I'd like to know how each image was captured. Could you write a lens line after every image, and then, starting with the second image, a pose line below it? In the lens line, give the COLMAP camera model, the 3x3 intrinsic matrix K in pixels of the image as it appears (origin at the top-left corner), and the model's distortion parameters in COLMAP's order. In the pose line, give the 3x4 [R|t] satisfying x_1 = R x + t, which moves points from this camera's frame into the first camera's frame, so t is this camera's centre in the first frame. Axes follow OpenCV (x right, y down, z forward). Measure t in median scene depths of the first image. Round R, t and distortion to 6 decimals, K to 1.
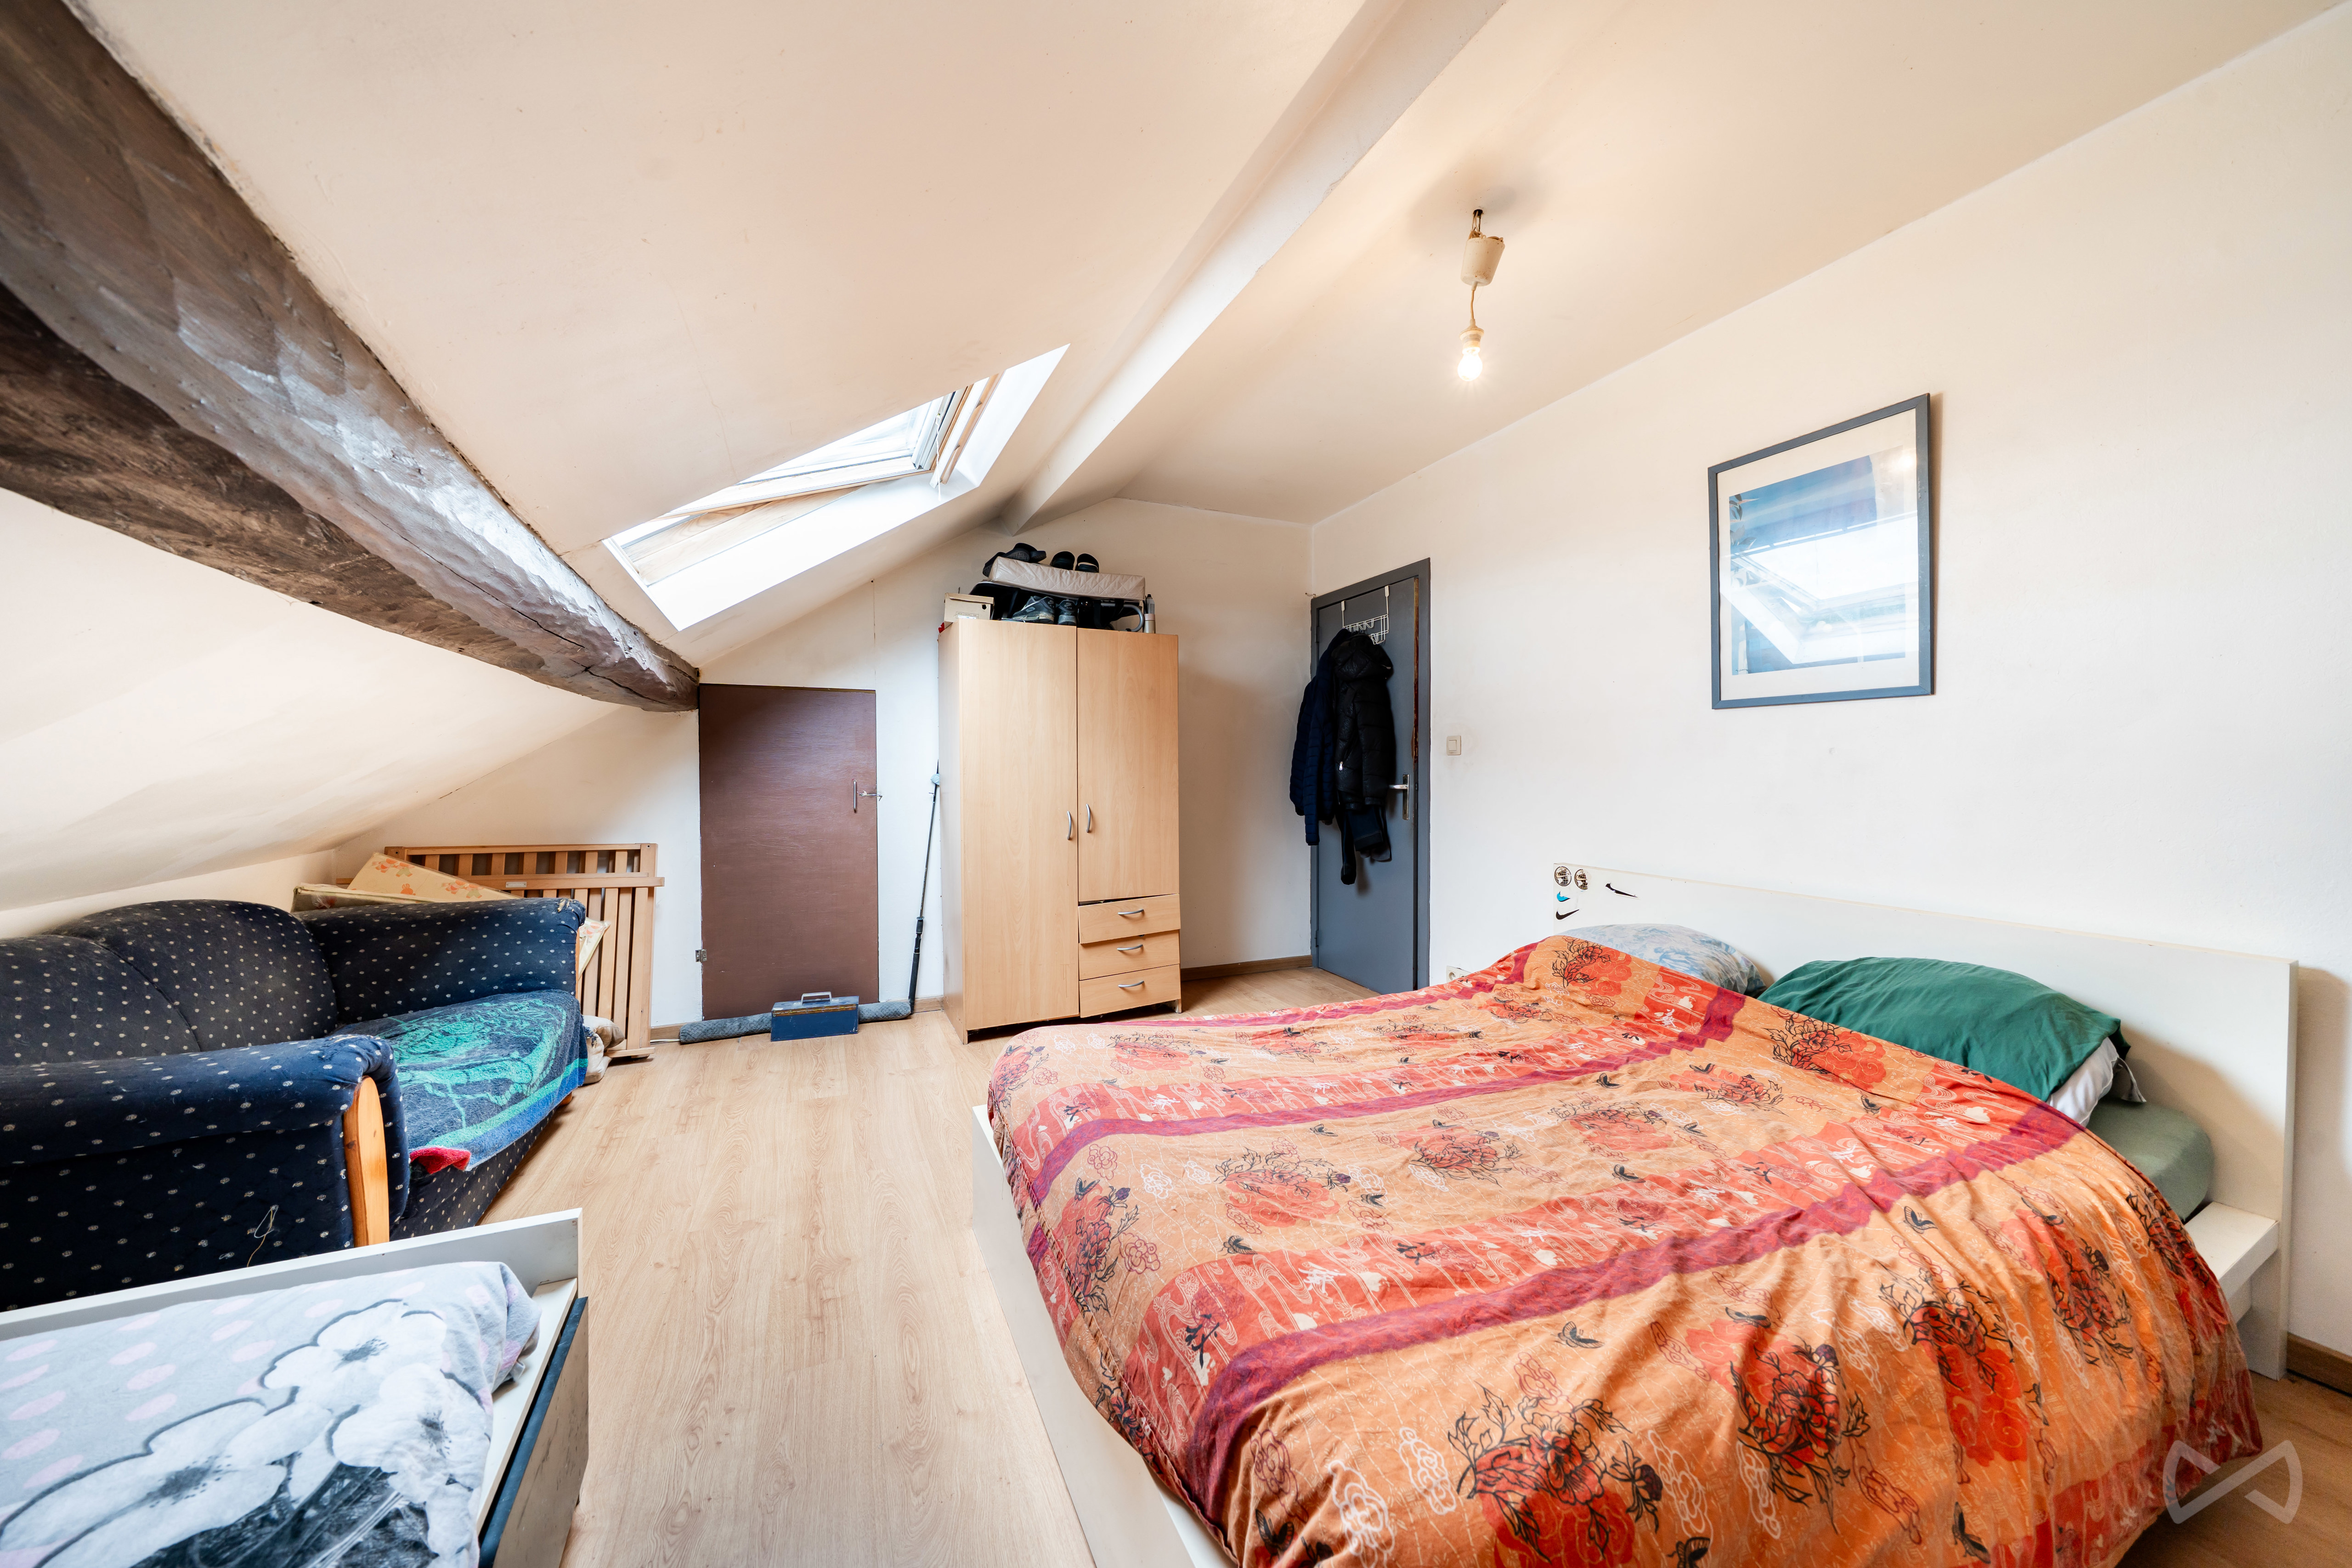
lens RADIAL K [[803.1, 0, 1172.1], [0, 803.1, 766.1], [0, 0, 1]] dist [-0.000204, 0.000038]
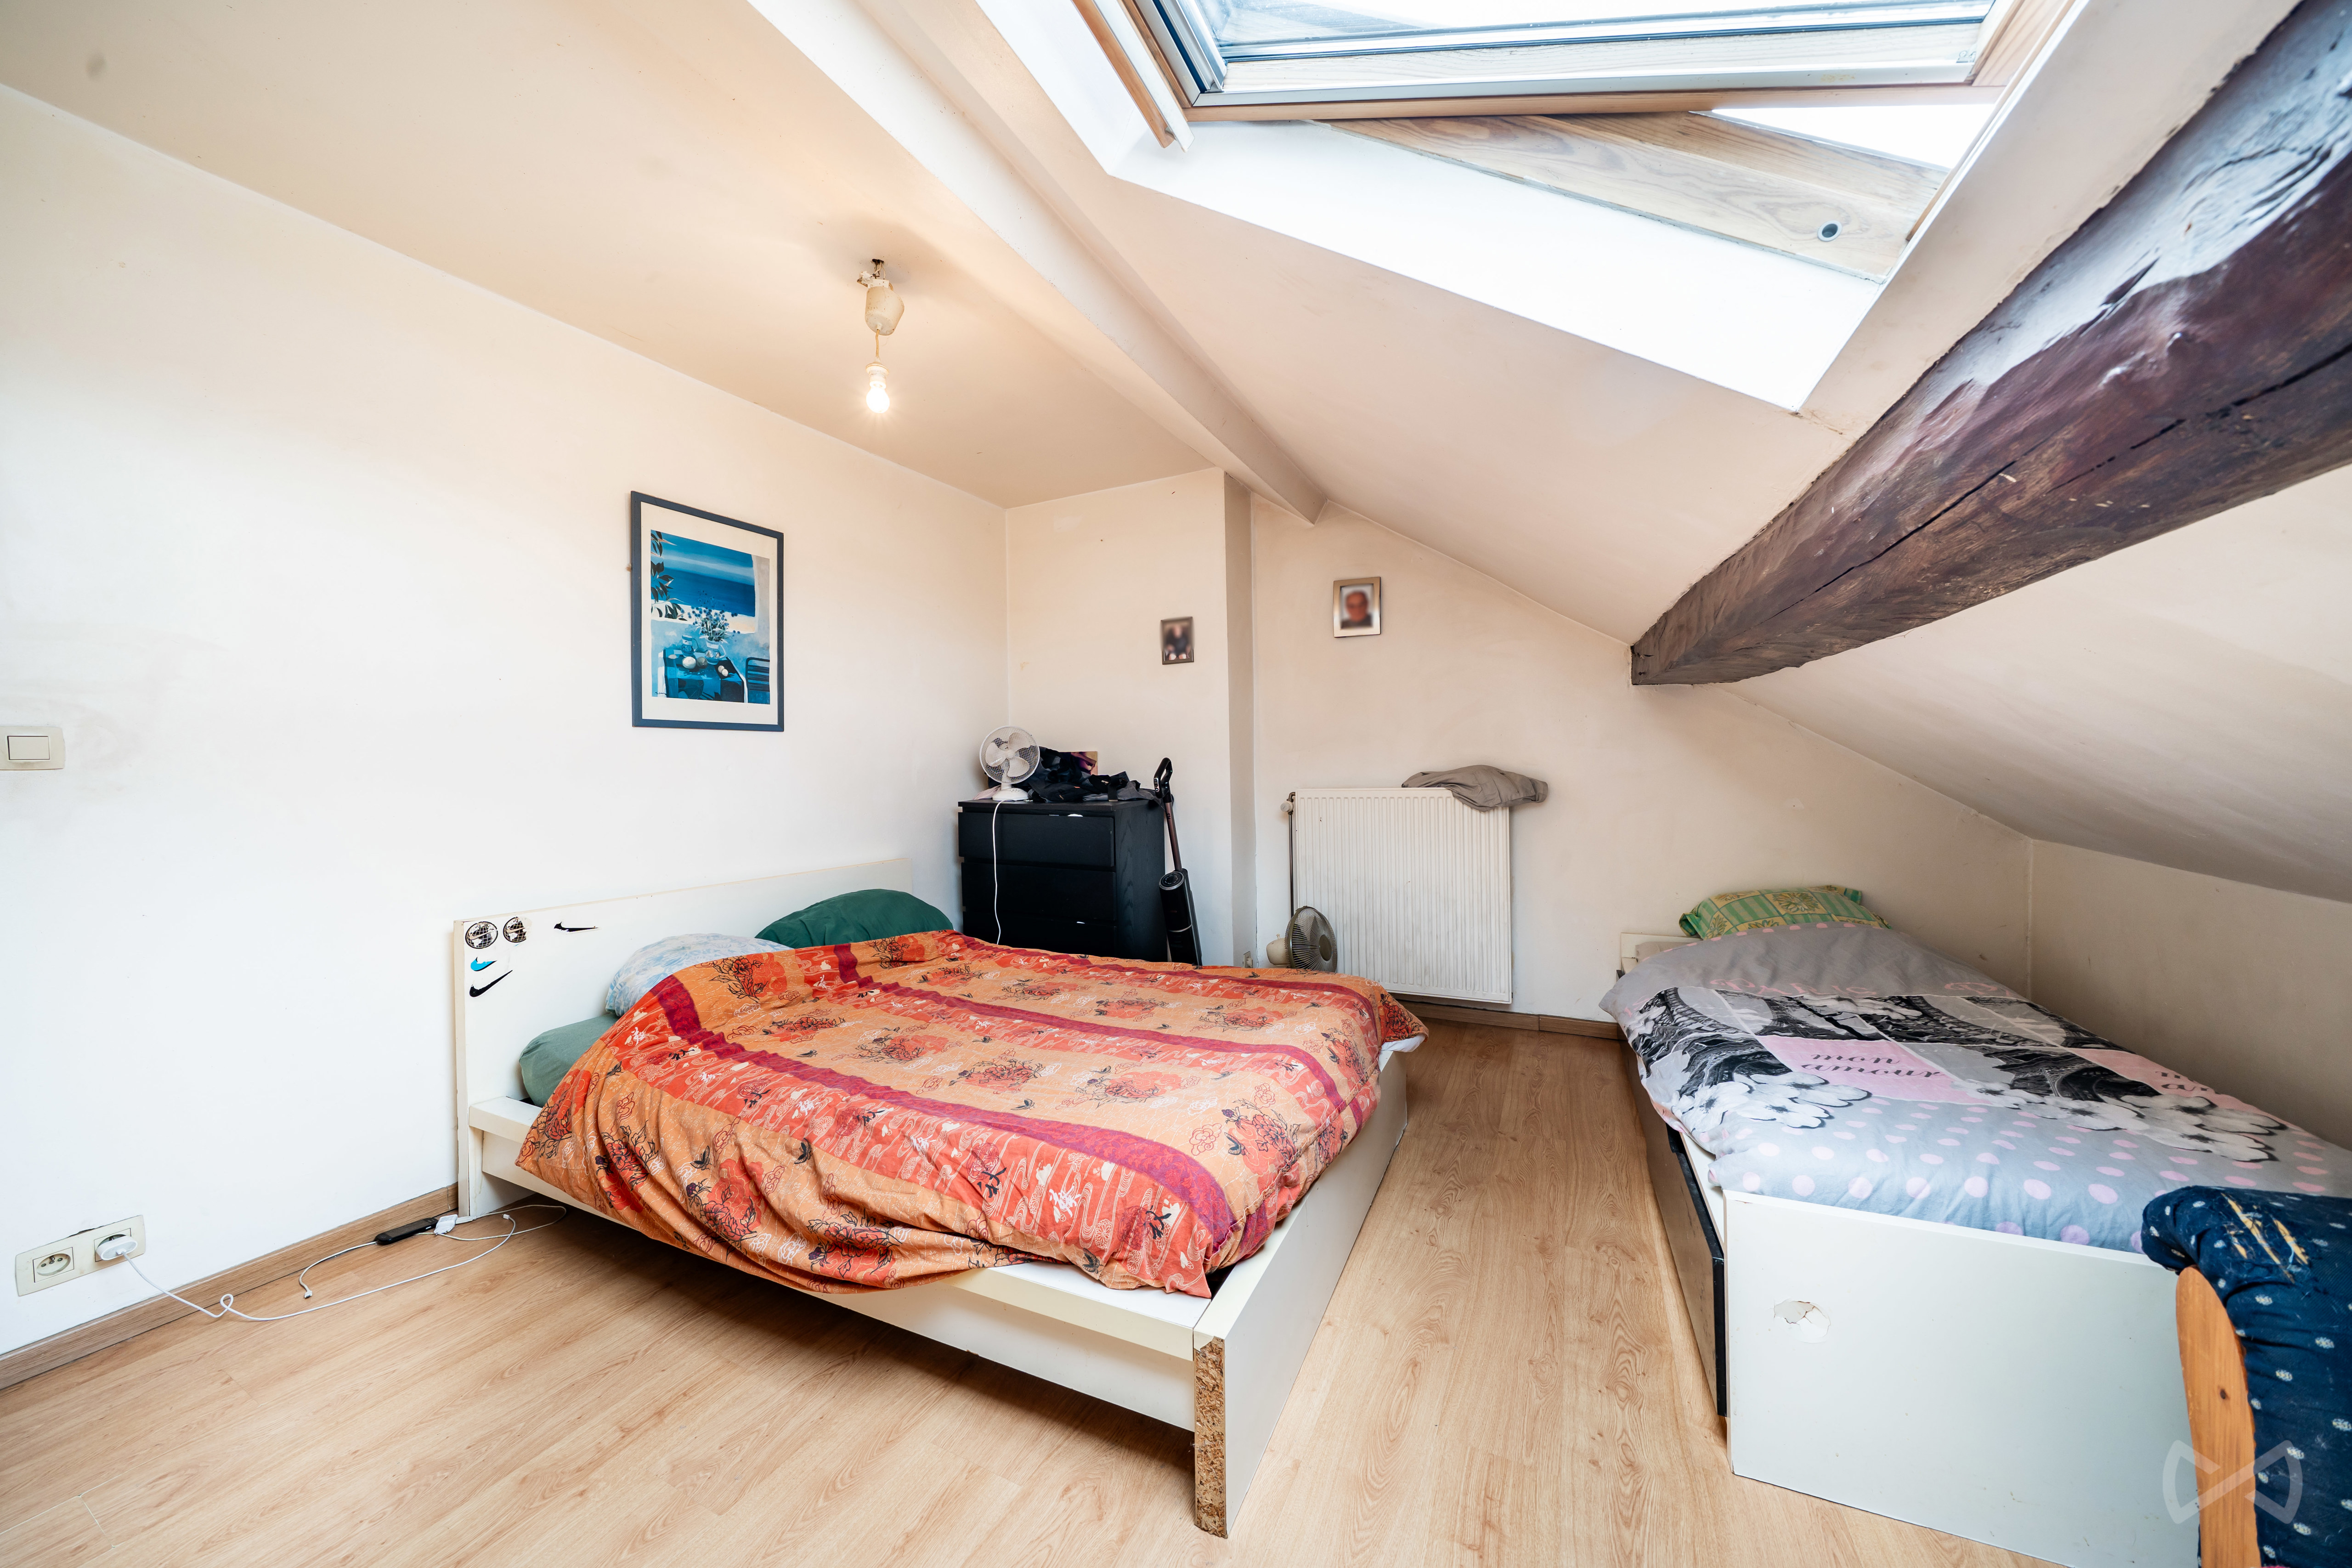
lens RADIAL K [[803.1, 0, 1172.1], [0, 803.1, 766.1], [0, 0, 1]] dist [-0.000204, 0.000038]
pose [[-0.635867, 0.014218, 0.771668, -0.574177], [0.017940, 0.999832, -0.003639, -0.004118], [-0.771590, 0.011530, -0.636016, 1.160412]]
